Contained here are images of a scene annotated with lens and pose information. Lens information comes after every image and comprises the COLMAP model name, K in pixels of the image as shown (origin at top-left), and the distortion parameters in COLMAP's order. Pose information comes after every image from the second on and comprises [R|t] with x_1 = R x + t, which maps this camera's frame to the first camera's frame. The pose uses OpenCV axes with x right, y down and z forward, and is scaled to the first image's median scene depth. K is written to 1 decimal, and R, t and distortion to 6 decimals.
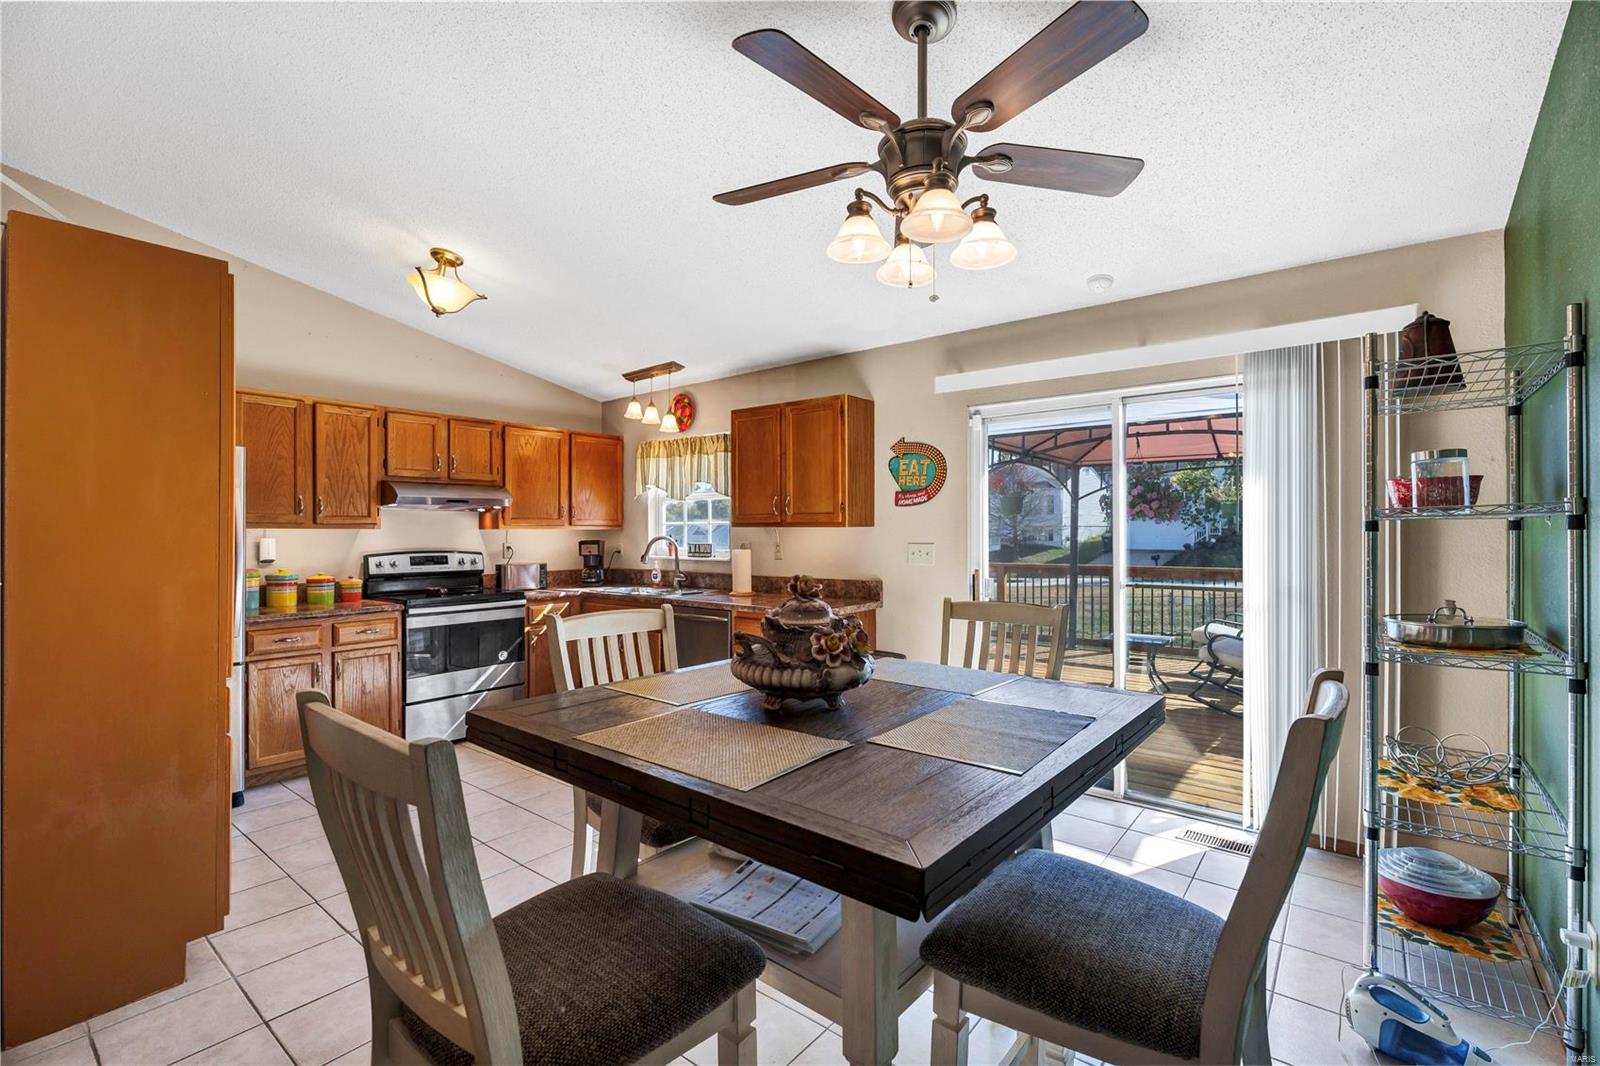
lens RADIAL K [[719.8, 0, 803.6], [0, 719.8, 531.6], [0, 0, 1]] dist [0.001080, 0.001681]
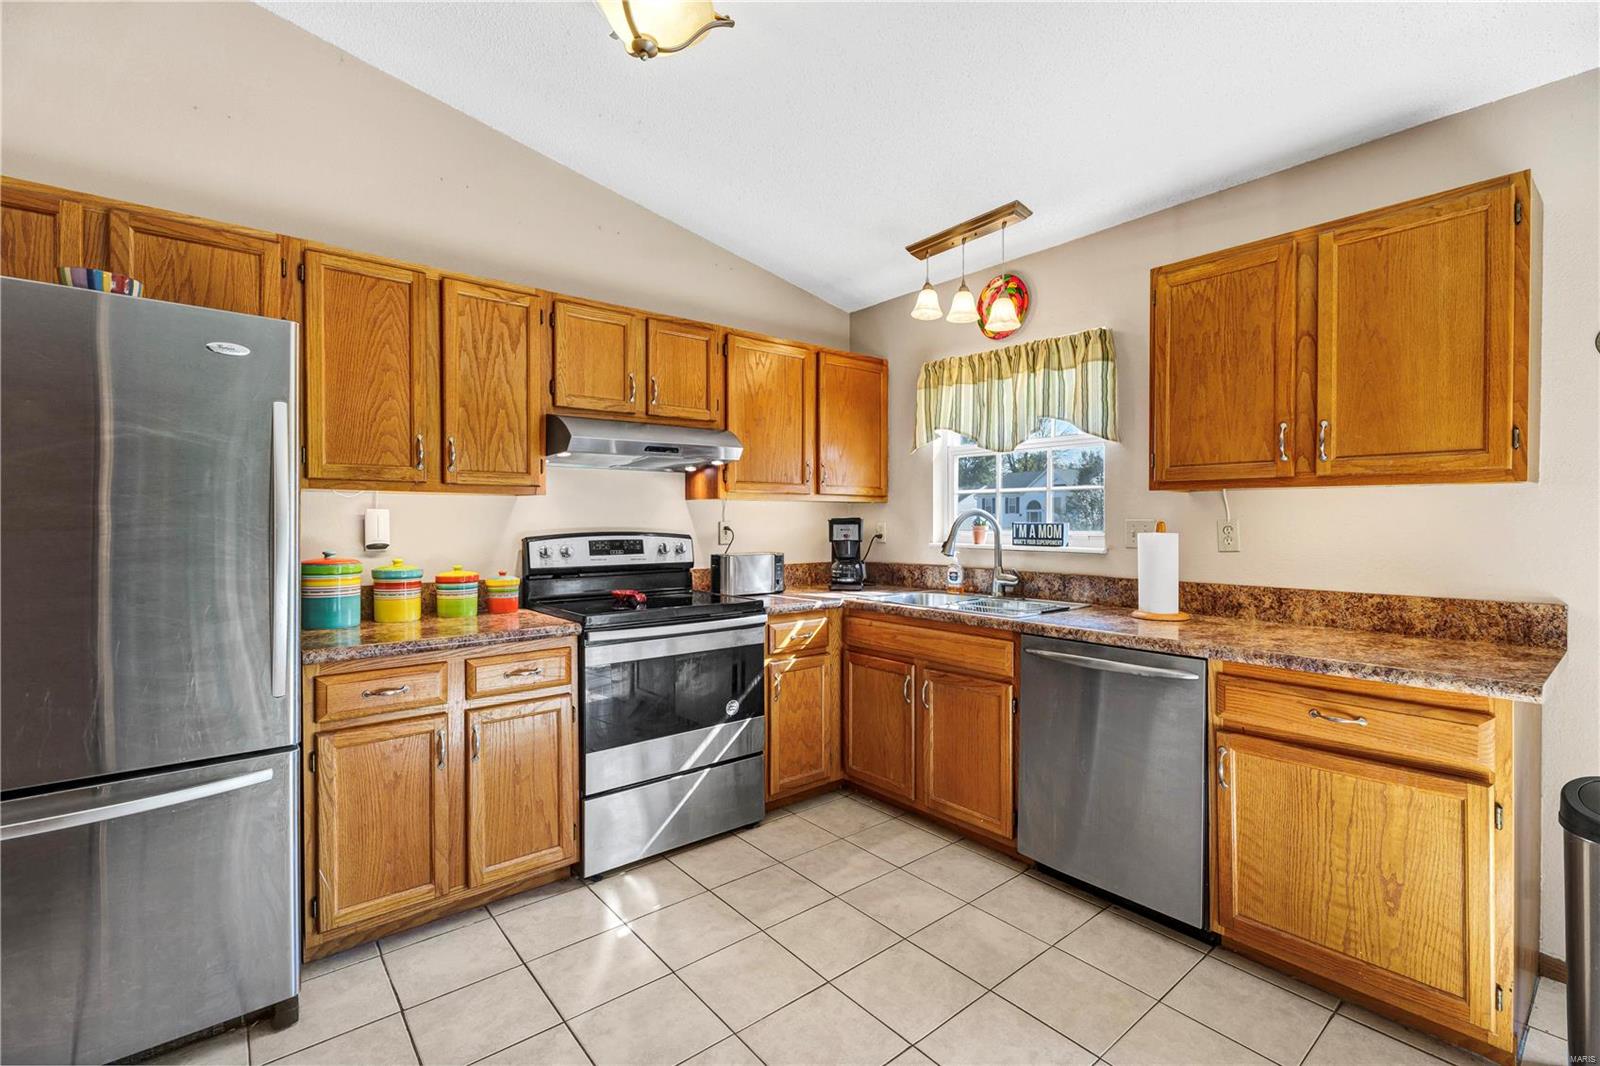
lens RADIAL K [[719.8, 0, 804.0], [0, 719.8, 528.0], [0, 0, 1]] dist [0.001080, 0.001681]
pose [[0.980239, 0.005500, -0.197738, -0.237241], [-0.002963, 0.999909, 0.013124, 0.014605], [0.197793, -0.012278, 0.980167, 0.418882]]
